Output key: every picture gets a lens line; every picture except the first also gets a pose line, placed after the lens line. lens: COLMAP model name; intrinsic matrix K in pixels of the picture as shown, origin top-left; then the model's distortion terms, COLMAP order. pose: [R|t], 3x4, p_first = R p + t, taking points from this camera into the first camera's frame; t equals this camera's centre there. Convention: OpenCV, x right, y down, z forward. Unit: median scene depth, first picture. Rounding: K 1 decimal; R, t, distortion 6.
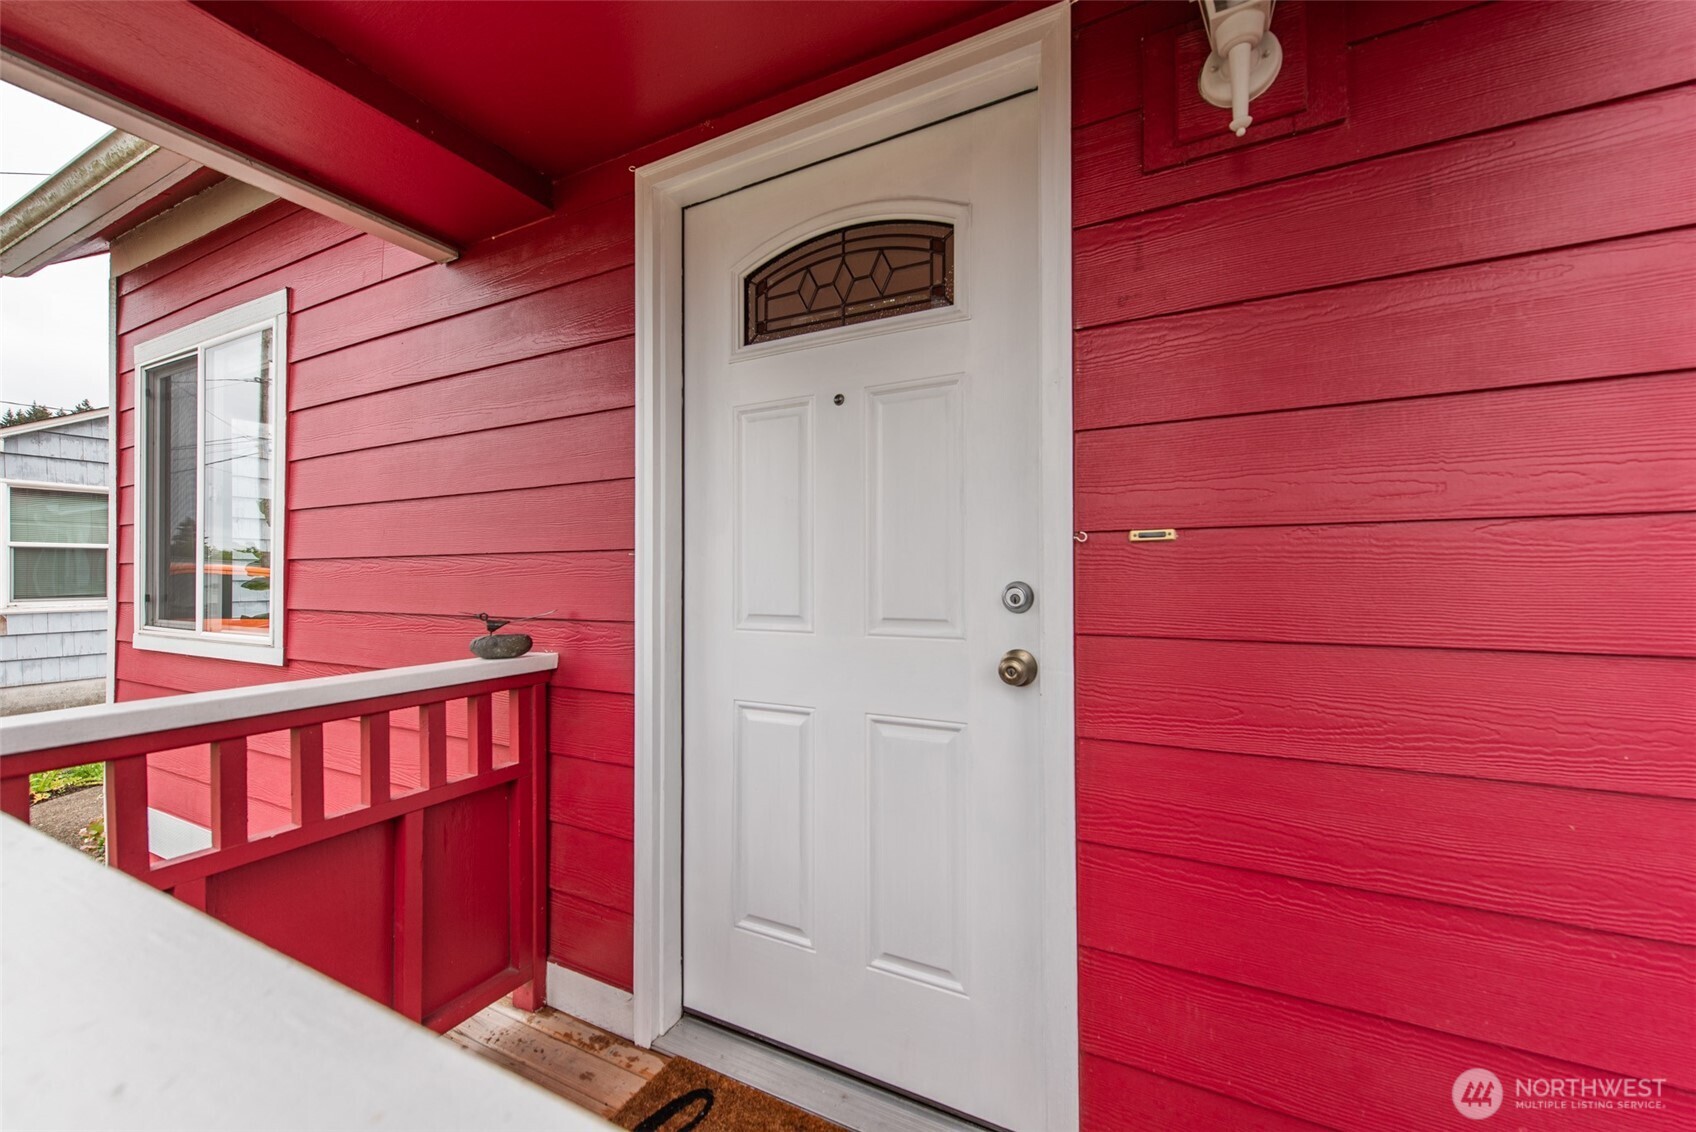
lens RADIAL K [[666.9, 0, 847.6], [0, 666.9, 567.8], [0, 0, 1]] dist [0.012231, -0.003055]
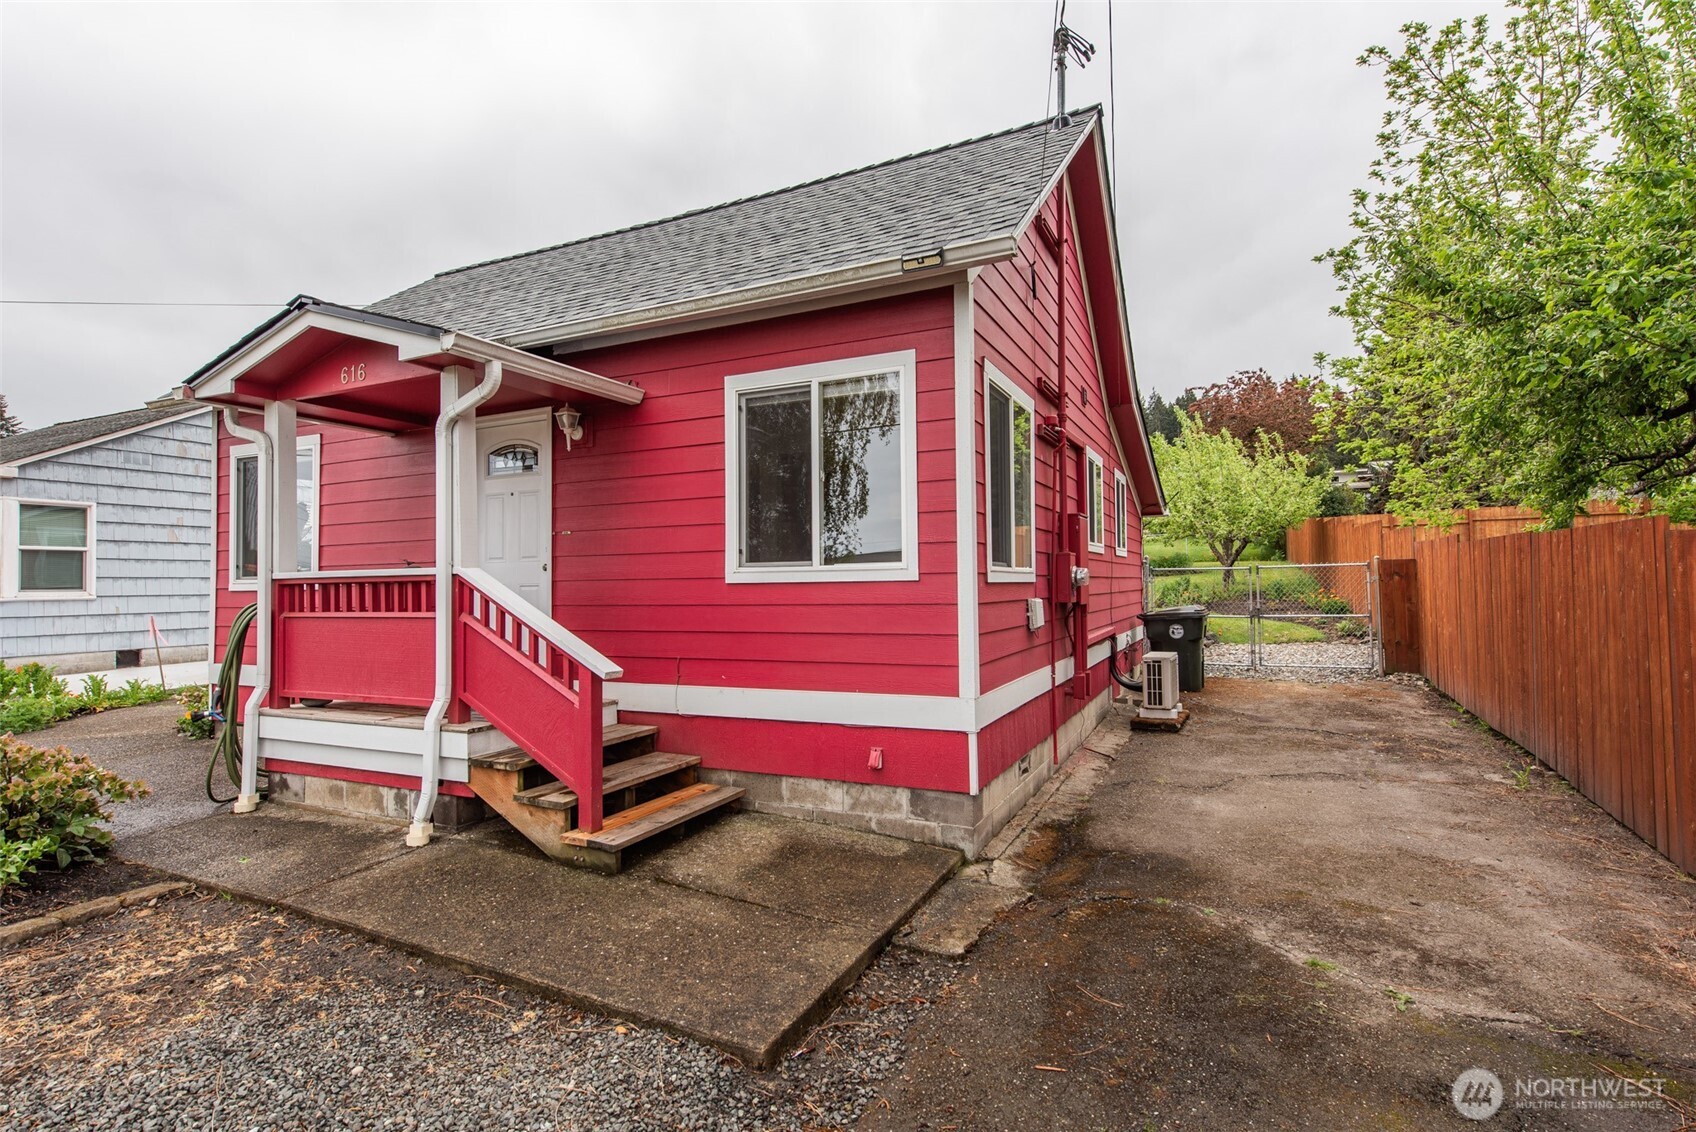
lens RADIAL K [[842.3, 0, 843.5], [0, 842.3, 566.7], [0, 0, 1]] dist [0.009503, -0.001169]
pose [[0.999789, -0.002572, 0.020382, 0.315716], [0.003041, 0.999730, -0.023015, 0.044590], [-0.020317, 0.023072, 0.999527, -0.666976]]
